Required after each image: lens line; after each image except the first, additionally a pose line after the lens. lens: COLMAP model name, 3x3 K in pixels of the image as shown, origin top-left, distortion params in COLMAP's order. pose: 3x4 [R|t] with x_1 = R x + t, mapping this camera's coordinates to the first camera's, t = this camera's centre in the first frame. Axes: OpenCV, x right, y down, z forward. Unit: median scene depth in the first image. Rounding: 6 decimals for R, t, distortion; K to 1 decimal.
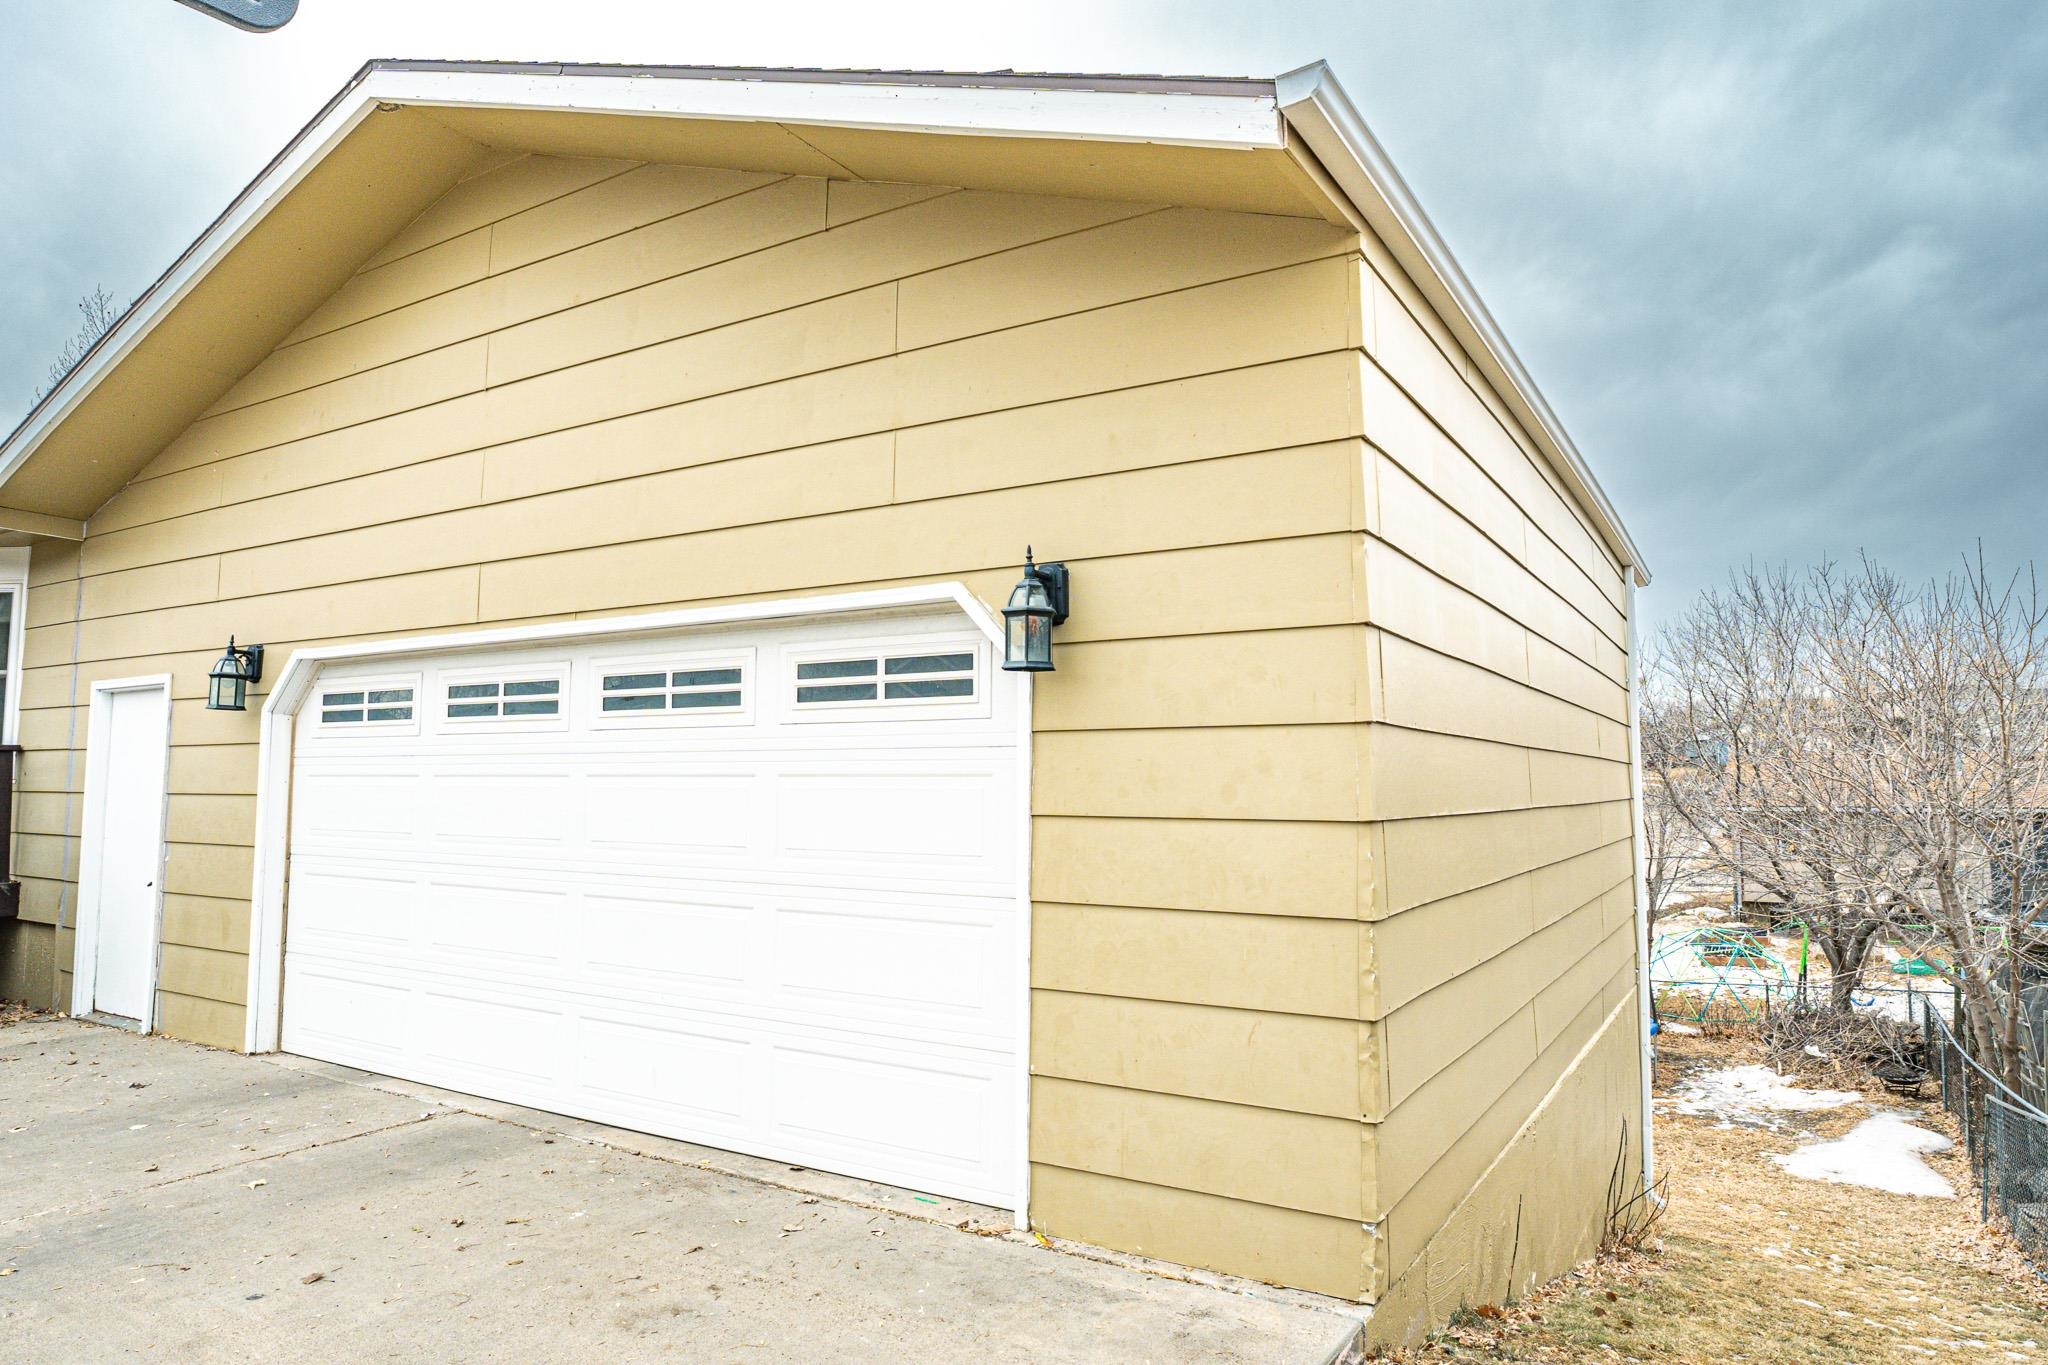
lens RADIAL K [[1243.2, 0, 1023.7], [0, 1243.2, 633.7], [0, 0, 1]] dist [-0.033058, -0.000106]
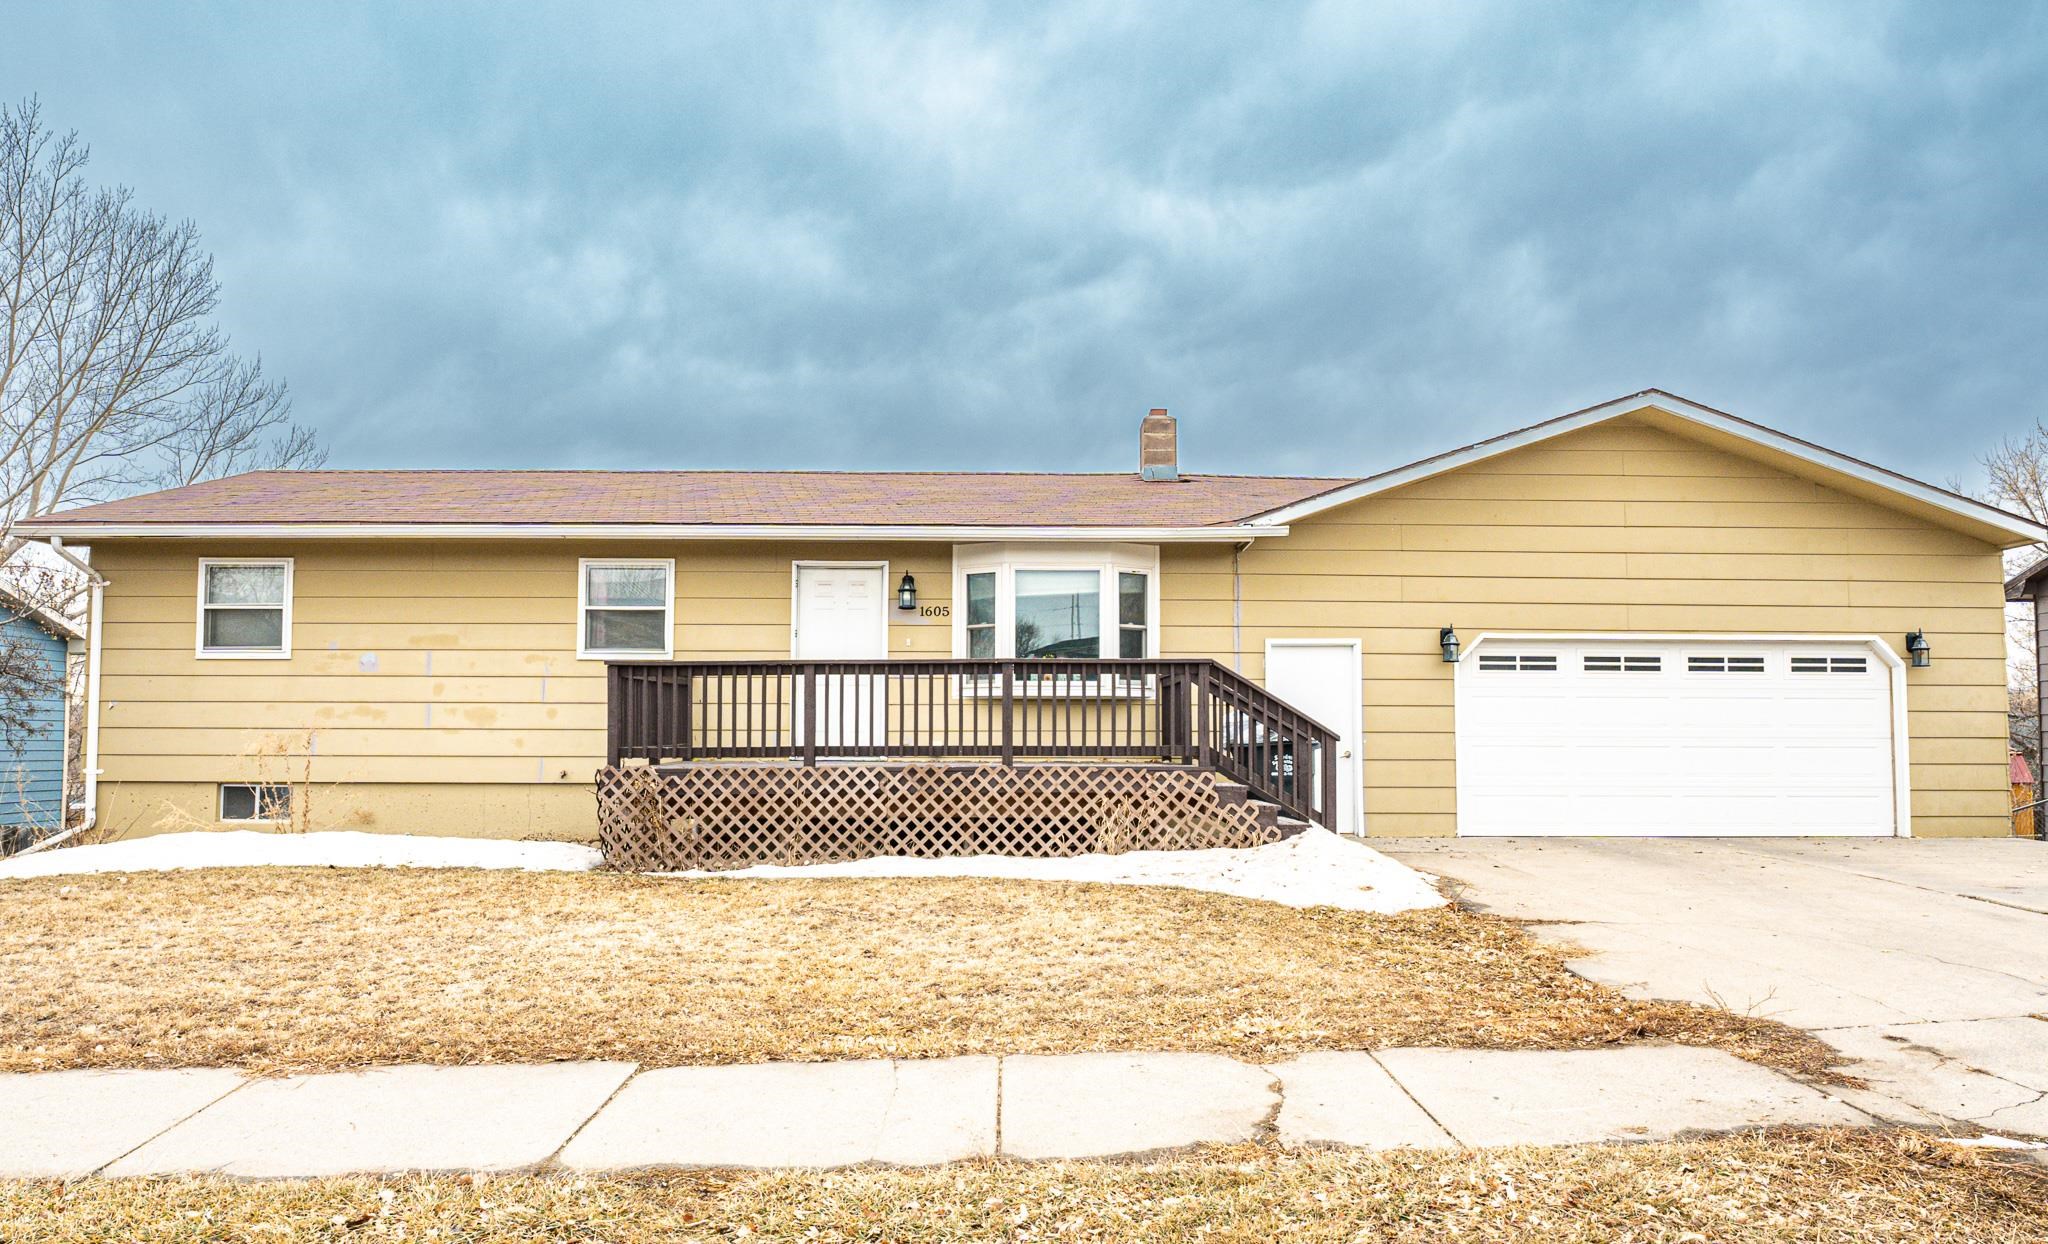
lens RADIAL K [[1390.7, 0, 1024.0], [0, 1390.7, 622.0], [0, 0, 1]] dist [0.000574, 0.000535]
pose [[0.831056, 0.056704, 0.553291, -3.091801], [-0.068138, 0.997676, 0.000099, 0.057016], [-0.552000, -0.037782, 0.832988, -0.580504]]
